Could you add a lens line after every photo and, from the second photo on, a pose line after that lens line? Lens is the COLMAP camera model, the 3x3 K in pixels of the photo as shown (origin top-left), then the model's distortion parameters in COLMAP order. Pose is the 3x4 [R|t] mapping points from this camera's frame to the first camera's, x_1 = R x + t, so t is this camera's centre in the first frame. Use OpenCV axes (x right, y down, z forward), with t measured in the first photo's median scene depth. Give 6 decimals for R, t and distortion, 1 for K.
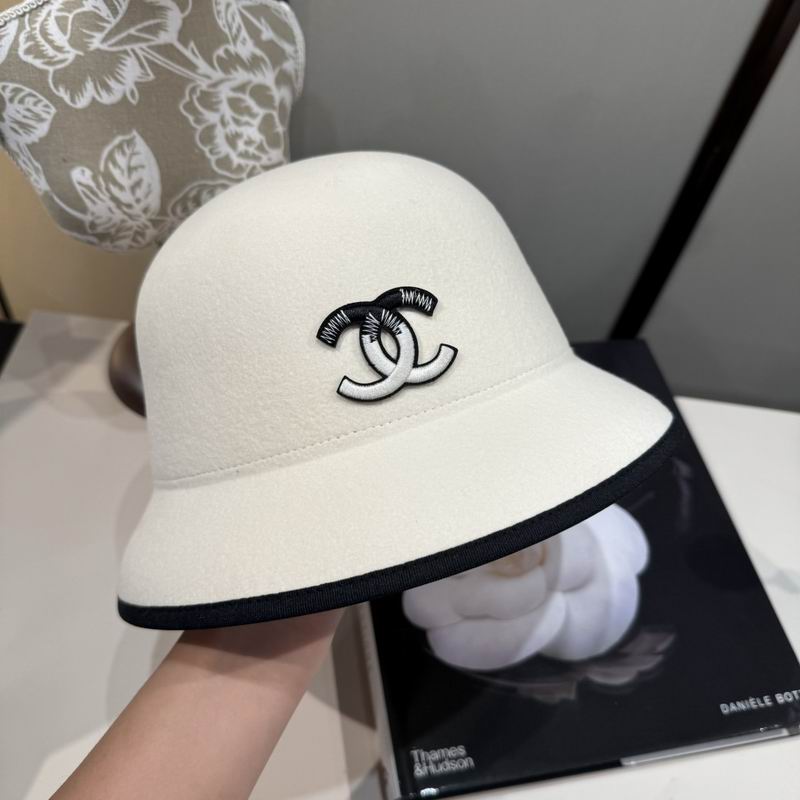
lens RADIAL K [[804.7, 0, 400.2], [0, 804.7, 405.4], [0, 0, 1]] dist [-0.006056, -0.036238]
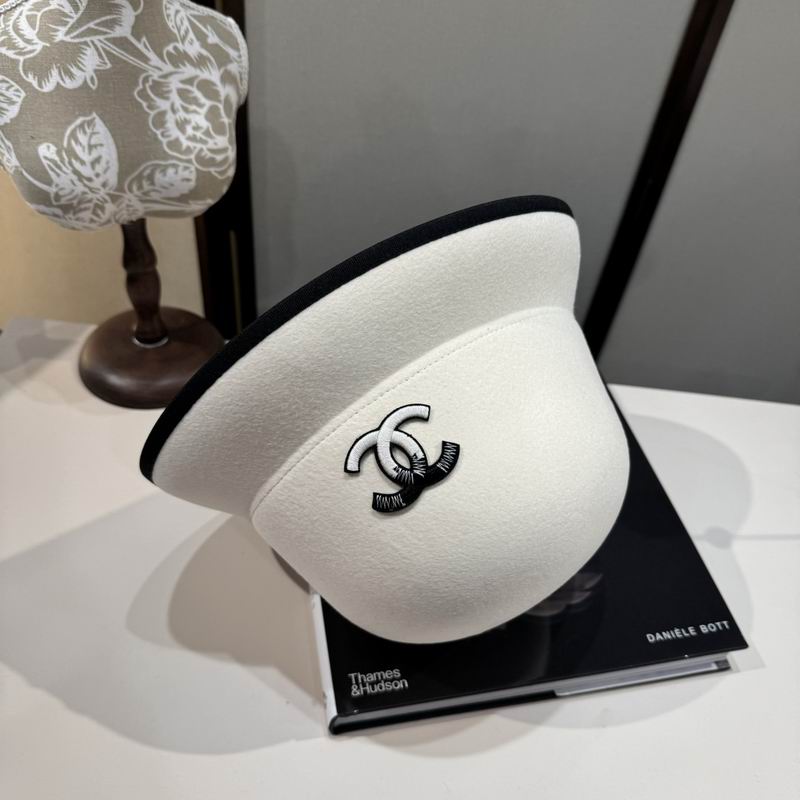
lens RADIAL K [[797.4, 0, 400.8], [0, 797.4, 409.7], [0, 0, 1]] dist [-0.020496, 0.000181]
pose [[0.999647, -0.025963, 0.005641, 0.088884], [0.026444, 0.992848, -0.116422, 0.218523], [-0.002578, 0.116530, 0.993184, -0.080197]]
